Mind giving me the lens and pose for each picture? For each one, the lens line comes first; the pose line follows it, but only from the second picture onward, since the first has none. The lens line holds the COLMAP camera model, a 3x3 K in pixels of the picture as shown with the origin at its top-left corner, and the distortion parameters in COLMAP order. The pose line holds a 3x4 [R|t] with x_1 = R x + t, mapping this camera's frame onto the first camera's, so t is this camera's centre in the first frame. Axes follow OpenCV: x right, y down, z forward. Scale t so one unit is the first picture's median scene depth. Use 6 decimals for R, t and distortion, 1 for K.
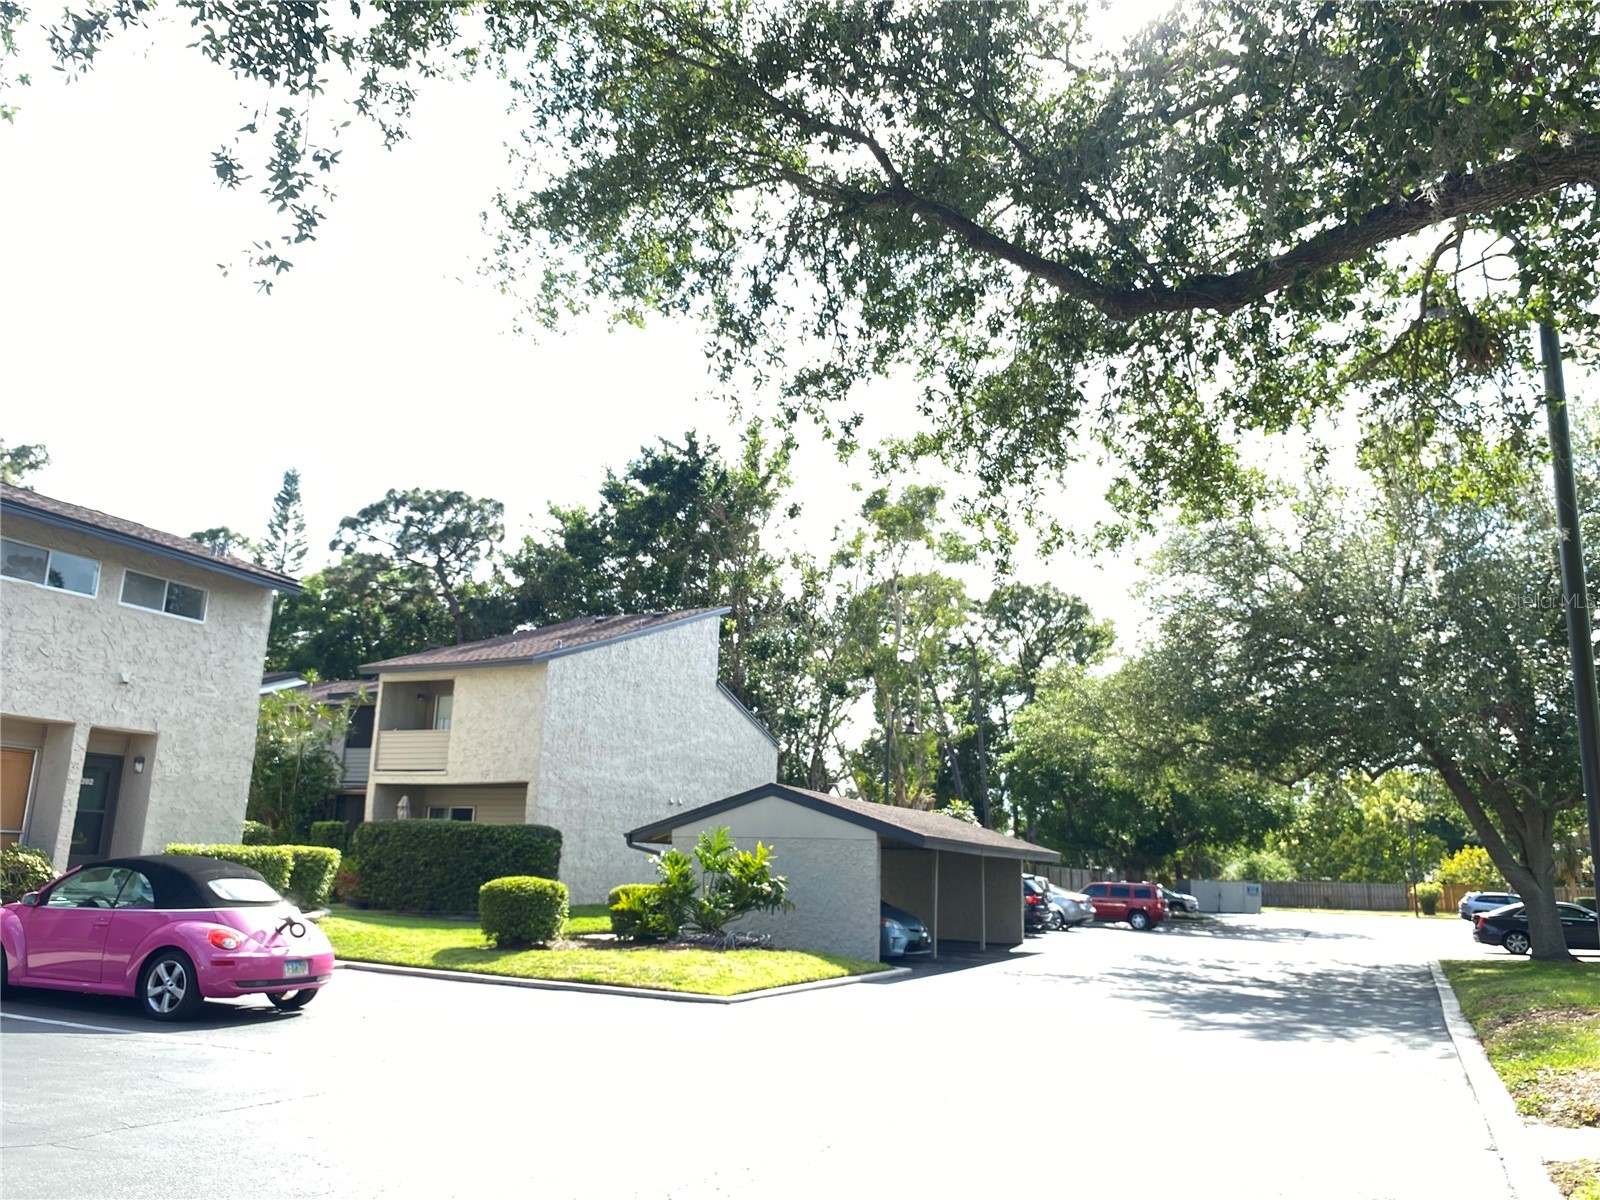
lens RADIAL K [[1205.5, 0, 796.7], [0, 1205.5, 589.7], [0, 0, 1]] dist [0.001114, 0.007602]
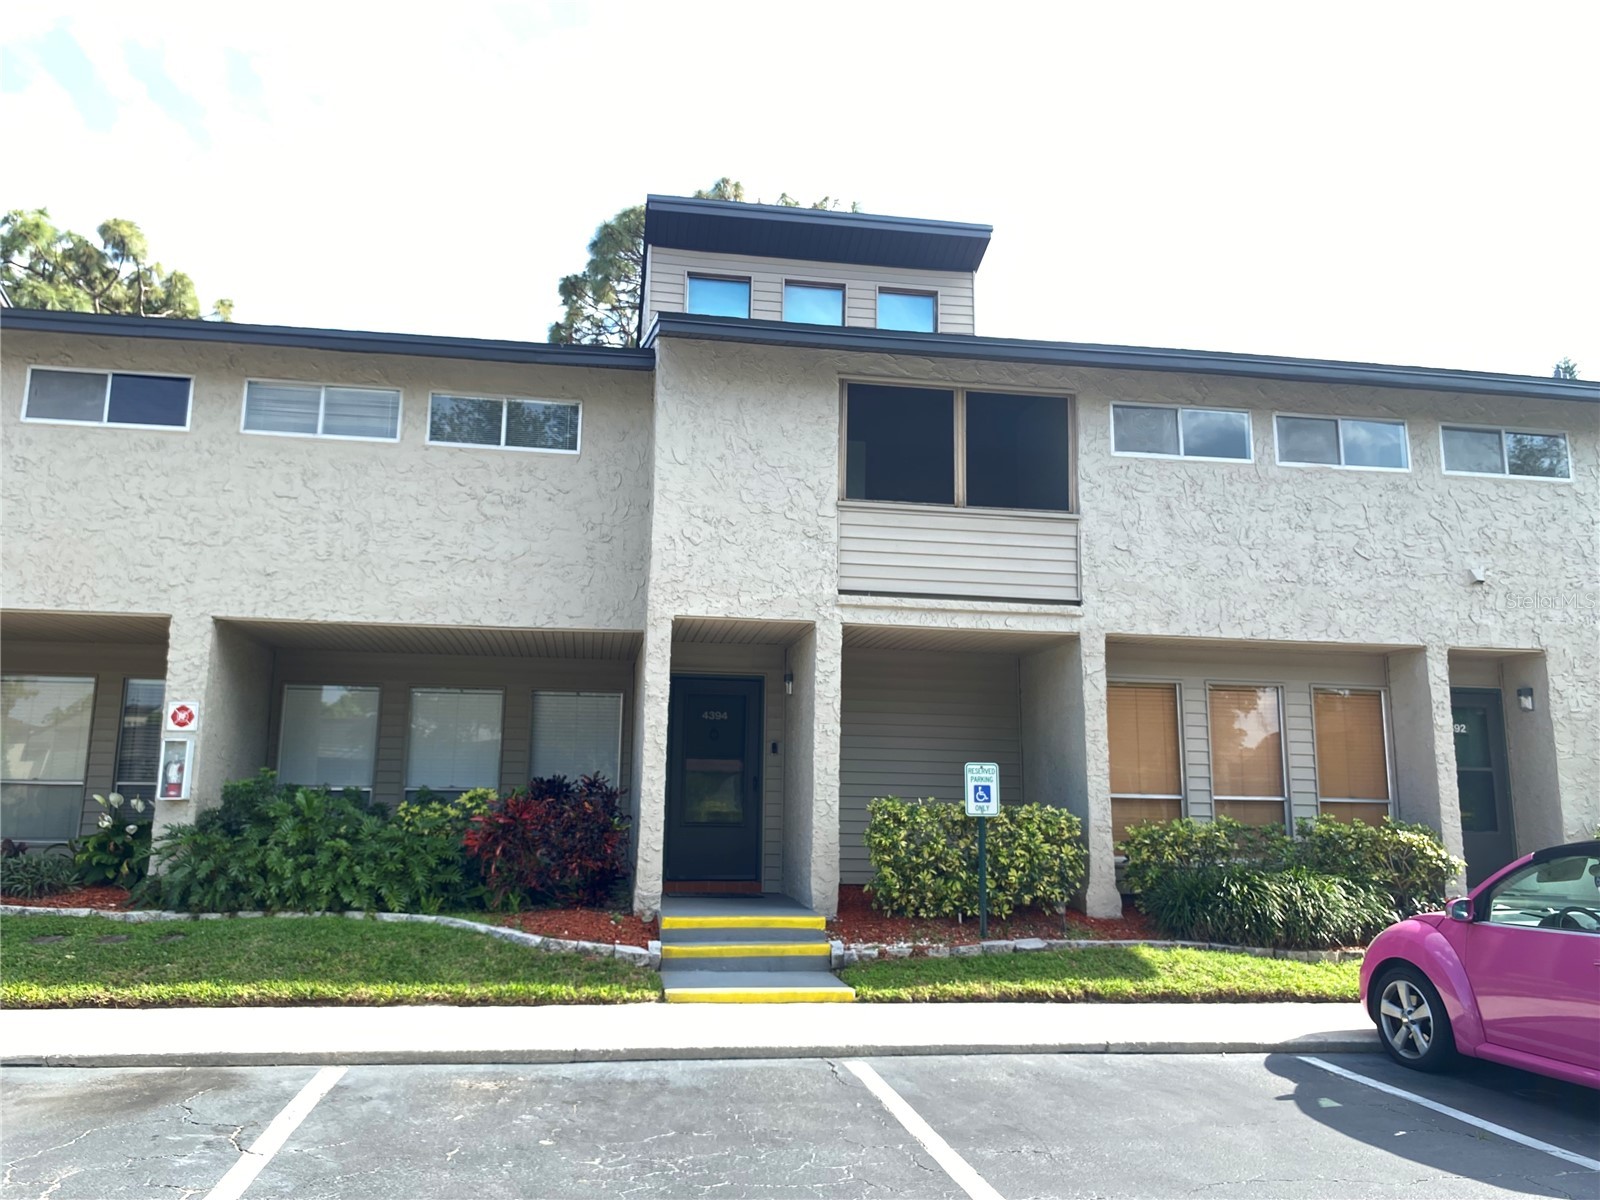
lens RADIAL K [[1205.5, 0, 787.9], [0, 1205.5, 593.1], [0, 0, 1]] dist [0.001114, 0.007602]
pose [[0.557073, -0.170372, -0.812799, -0.226331], [0.190928, 0.978787, -0.074308, 0.061143], [0.808218, -0.113791, 0.577785, 0.294293]]
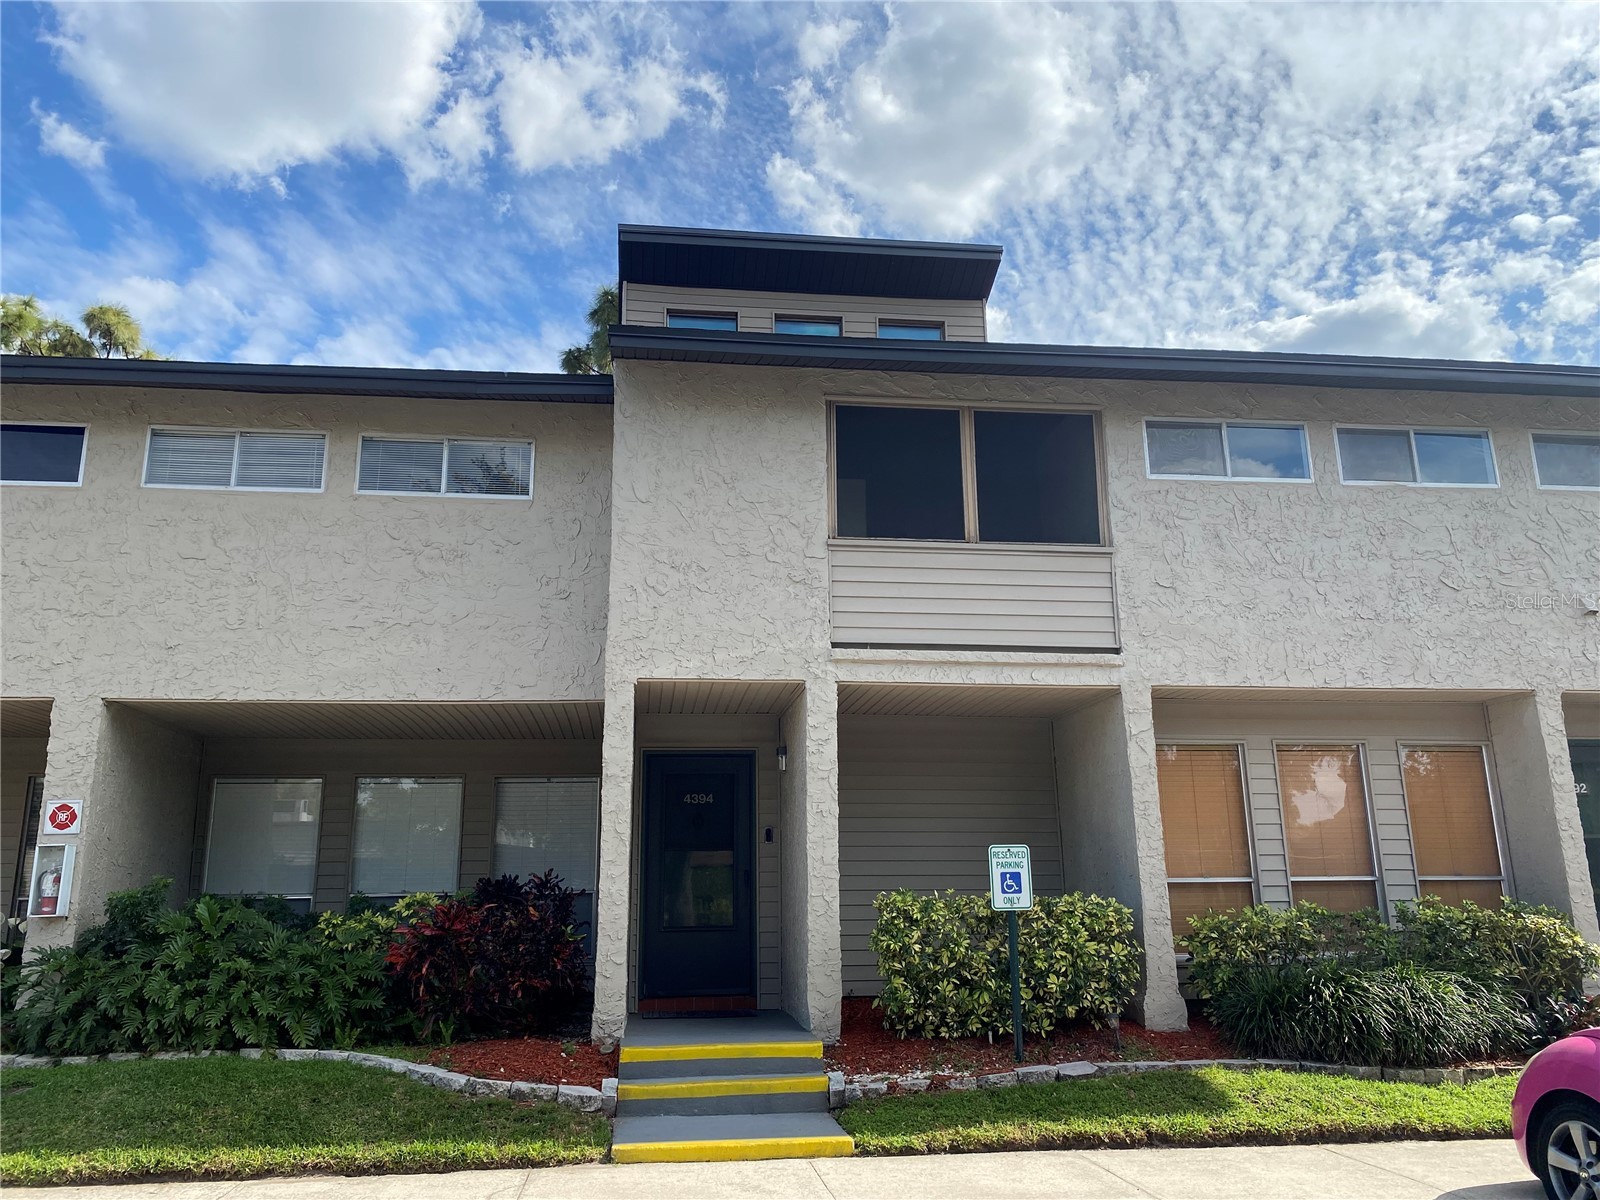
lens RADIAL K [[1205.5, 0, 803.3], [0, 1205.5, 599.4], [0, 0, 1]] dist [0.001114, 0.007602]
pose [[0.532363, -0.246511, -0.809828, -0.296255], [0.220123, 0.964063, -0.148756, 0.076428], [0.817396, -0.099069, 0.567494, 0.372322]]
